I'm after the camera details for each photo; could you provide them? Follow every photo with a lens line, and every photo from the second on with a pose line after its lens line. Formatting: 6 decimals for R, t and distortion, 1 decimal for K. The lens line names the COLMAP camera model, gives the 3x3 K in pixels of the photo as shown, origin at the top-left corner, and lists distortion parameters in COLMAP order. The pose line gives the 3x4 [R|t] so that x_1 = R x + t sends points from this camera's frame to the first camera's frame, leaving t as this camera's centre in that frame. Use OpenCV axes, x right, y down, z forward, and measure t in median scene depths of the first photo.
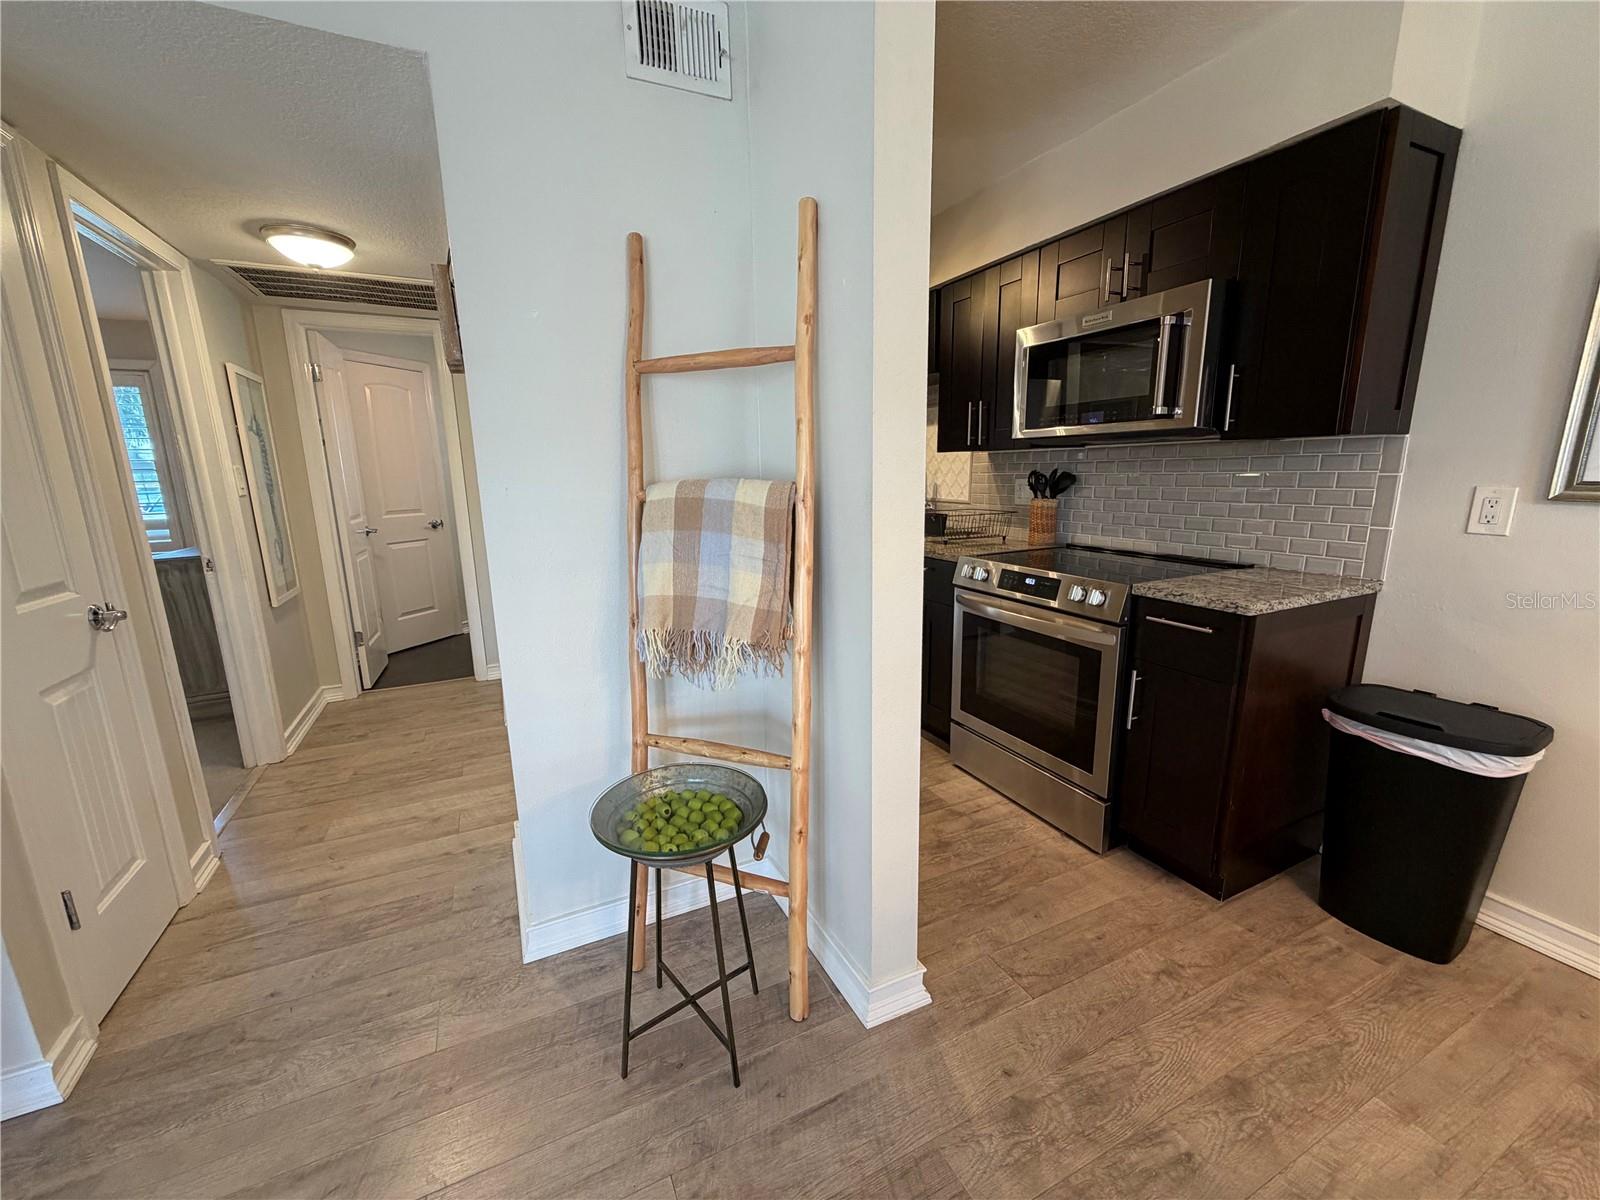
lens RADIAL K [[638.9, 0, 795.8], [0, 638.9, 605.2], [0, 0, 1]] dist [0.001617, -0.000189]
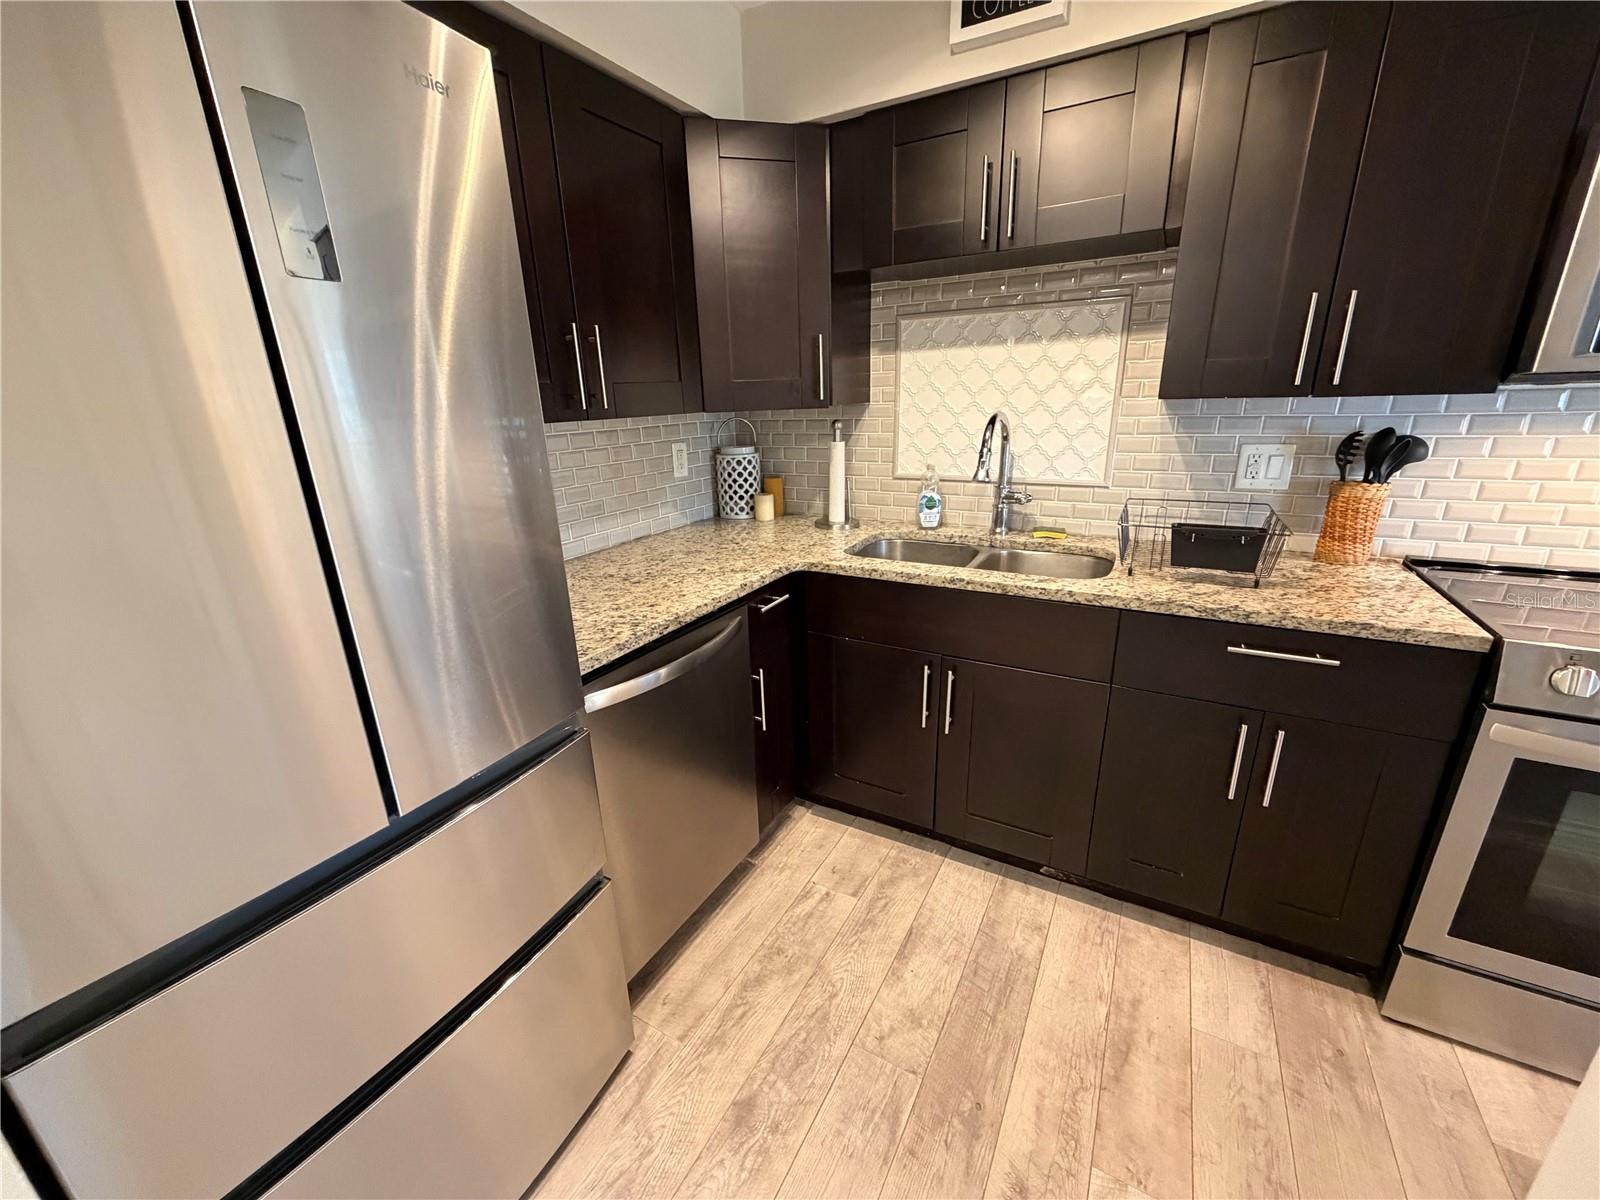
lens RADIAL K [[638.9, 0, 797.2], [0, 638.9, 608.5], [0, 0, 1]] dist [0.001617, -0.000189]
pose [[0.819861, -0.187321, 0.541054, -0.350955], [0.133605, 0.981471, 0.137348, -0.205331], [-0.556757, -0.040319, 0.829696, 0.821599]]
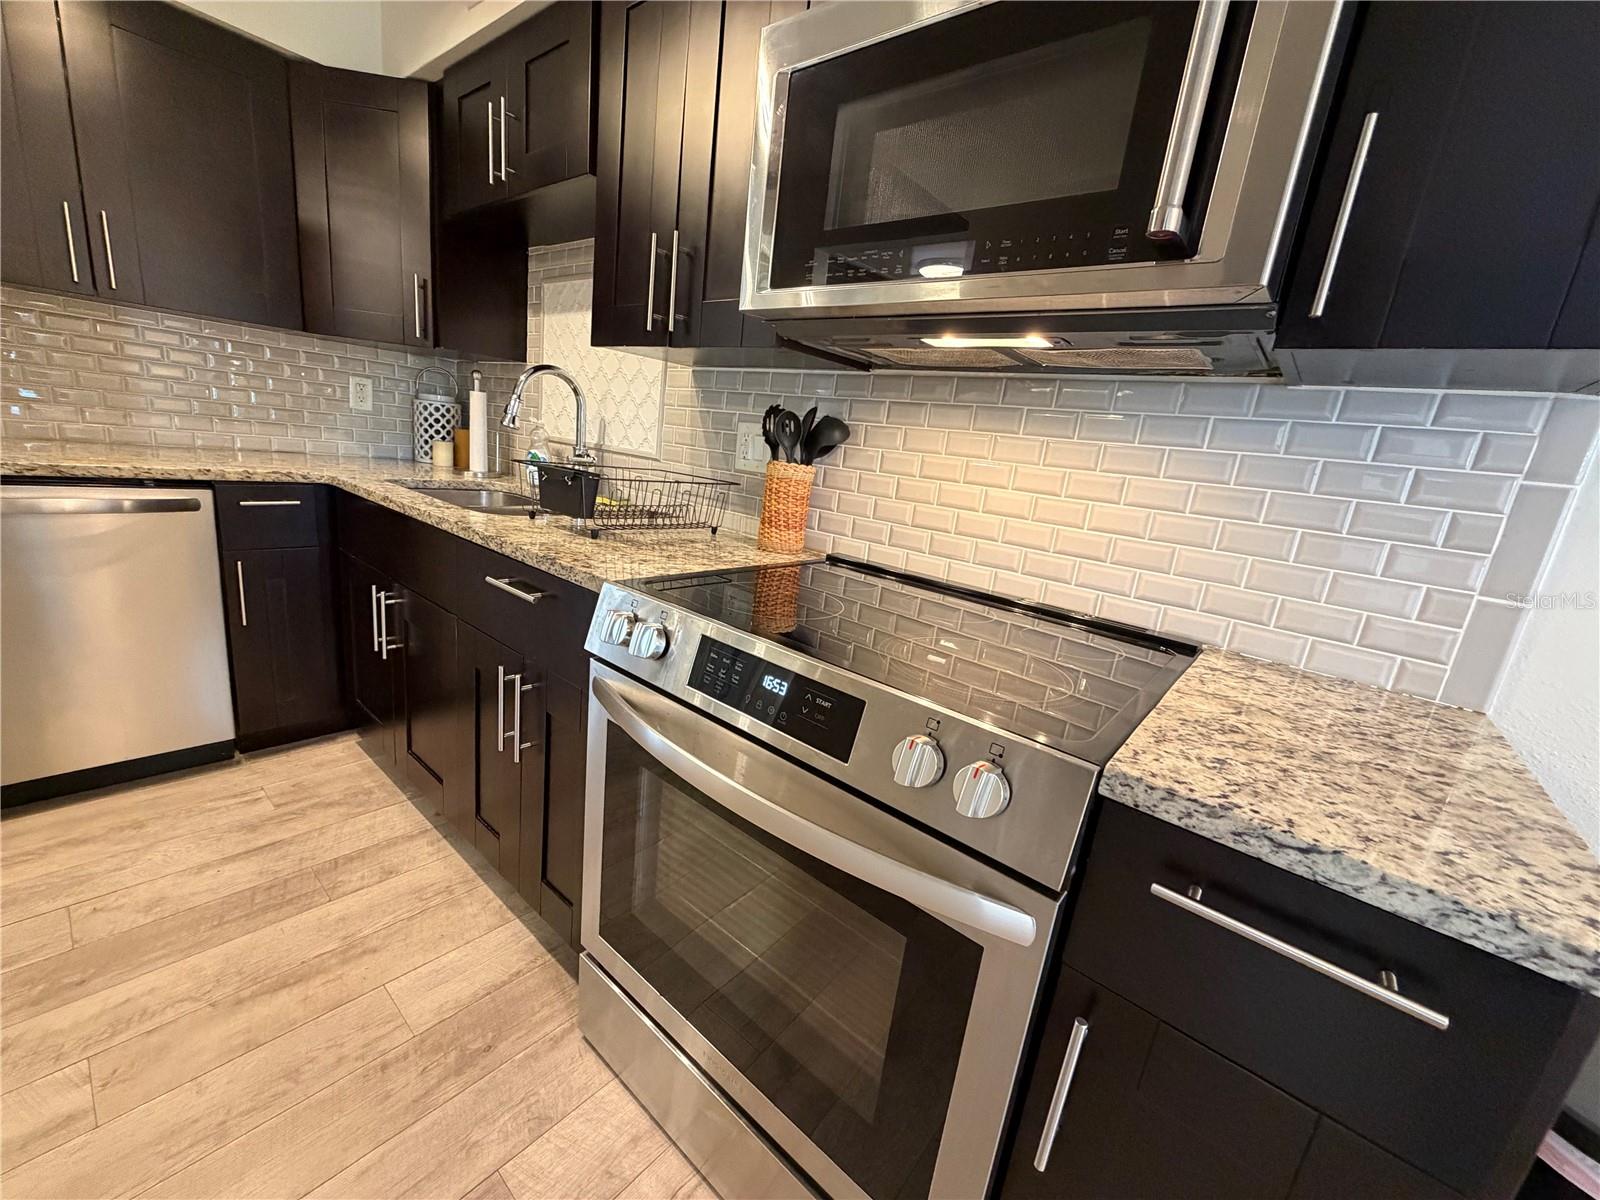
lens RADIAL K [[638.9, 0, 796.3], [0, 638.9, 607.8], [0, 0, 1]] dist [0.001617, -0.000189]
pose [[0.903699, 0.017916, 0.427793, 0.176752], [-0.043987, 0.997723, 0.051136, -0.078038], [-0.425903, -0.065029, 0.902429, 0.532552]]
